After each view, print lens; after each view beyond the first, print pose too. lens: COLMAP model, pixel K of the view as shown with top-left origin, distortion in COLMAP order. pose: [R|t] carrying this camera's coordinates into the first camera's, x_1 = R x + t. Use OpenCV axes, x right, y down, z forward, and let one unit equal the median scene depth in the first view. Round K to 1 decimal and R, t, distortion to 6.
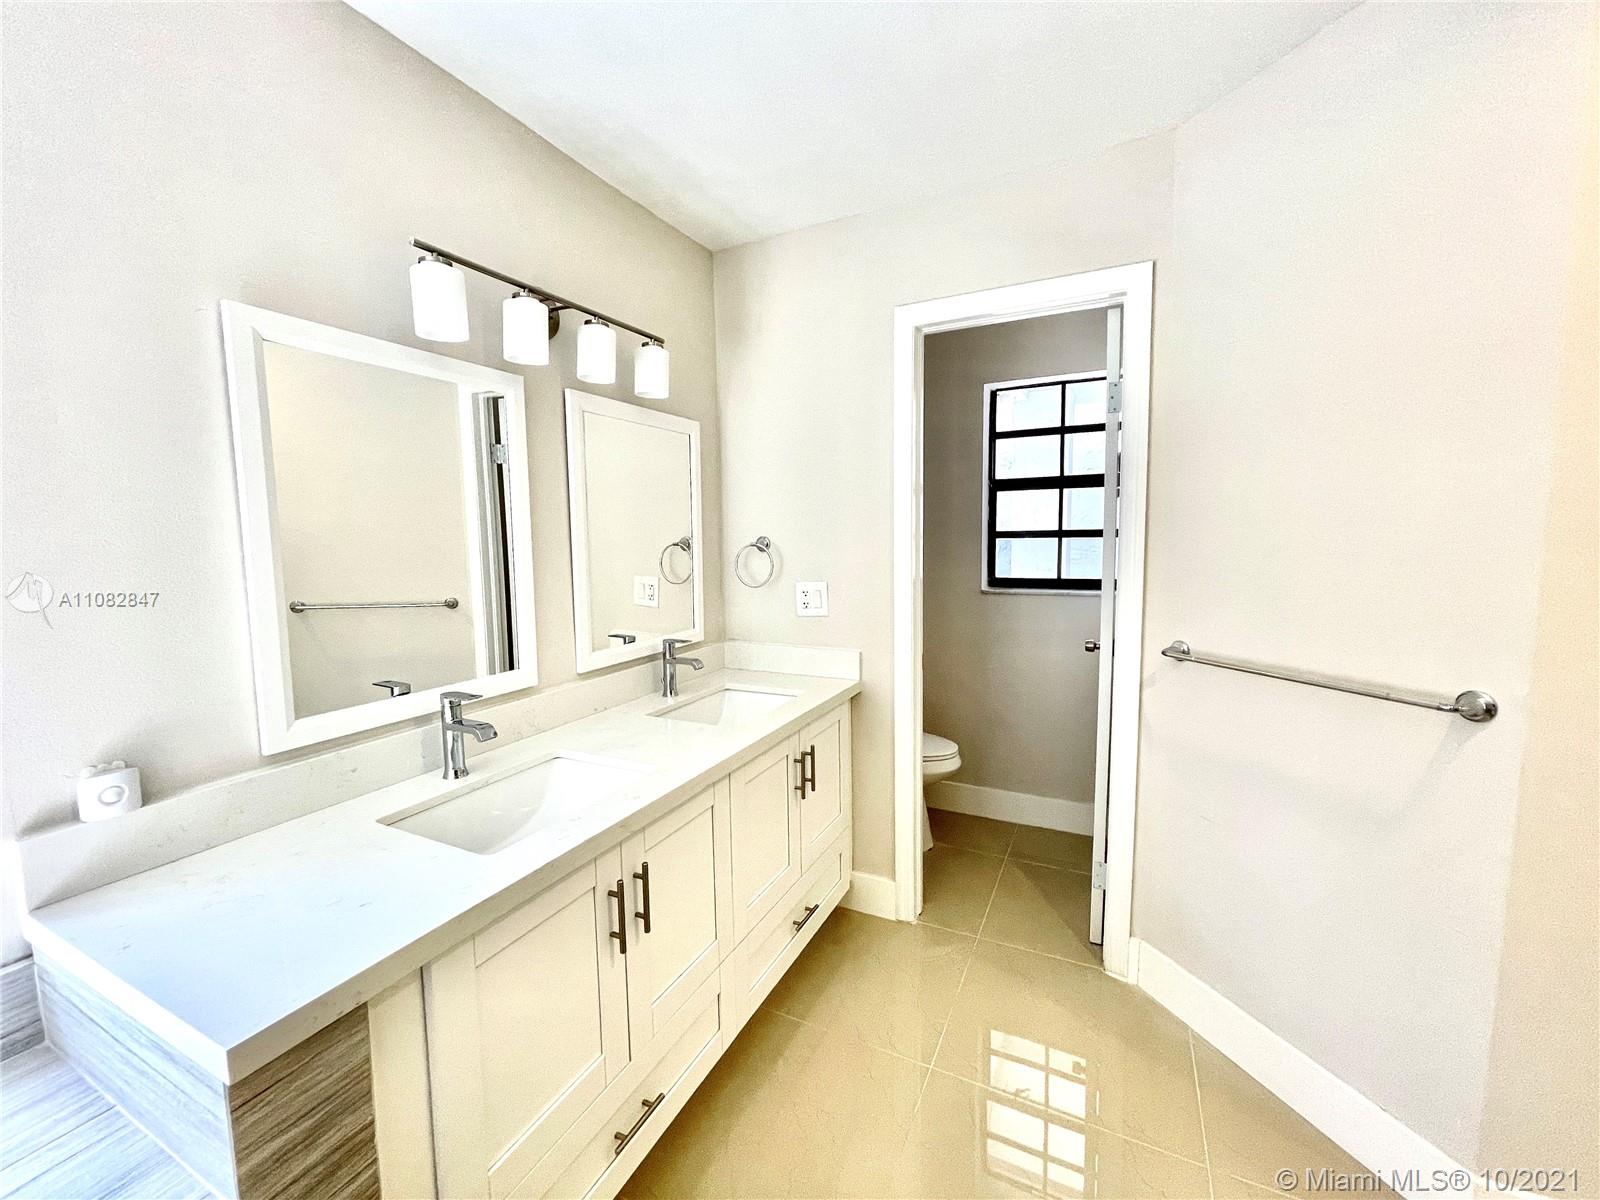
lens RADIAL K [[643.3, 0, 800.0], [0, 643.3, 600.0], [0, 0, 1]] dist [-0.000172, 0.000068]
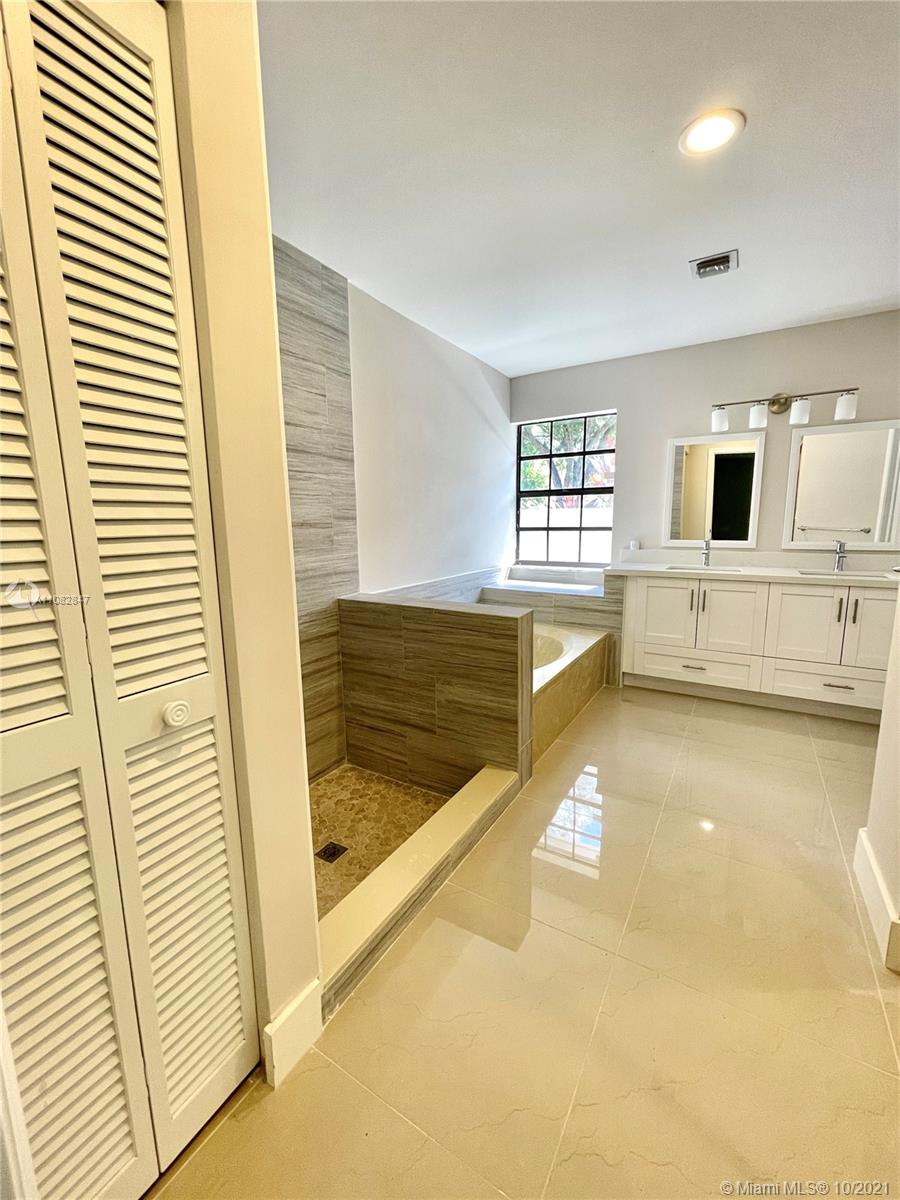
lens RADIAL K [[482.5, 0, 450.0], [0, 482.5, 600.0], [0, 0, 1]] dist [-0.000172, 0.000068]
pose [[-0.077708, 0.179818, -0.980626, 2.021565], [-0.083953, 0.978926, 0.186159, 0.089792], [0.993435, 0.096793, -0.060974, -0.133654]]
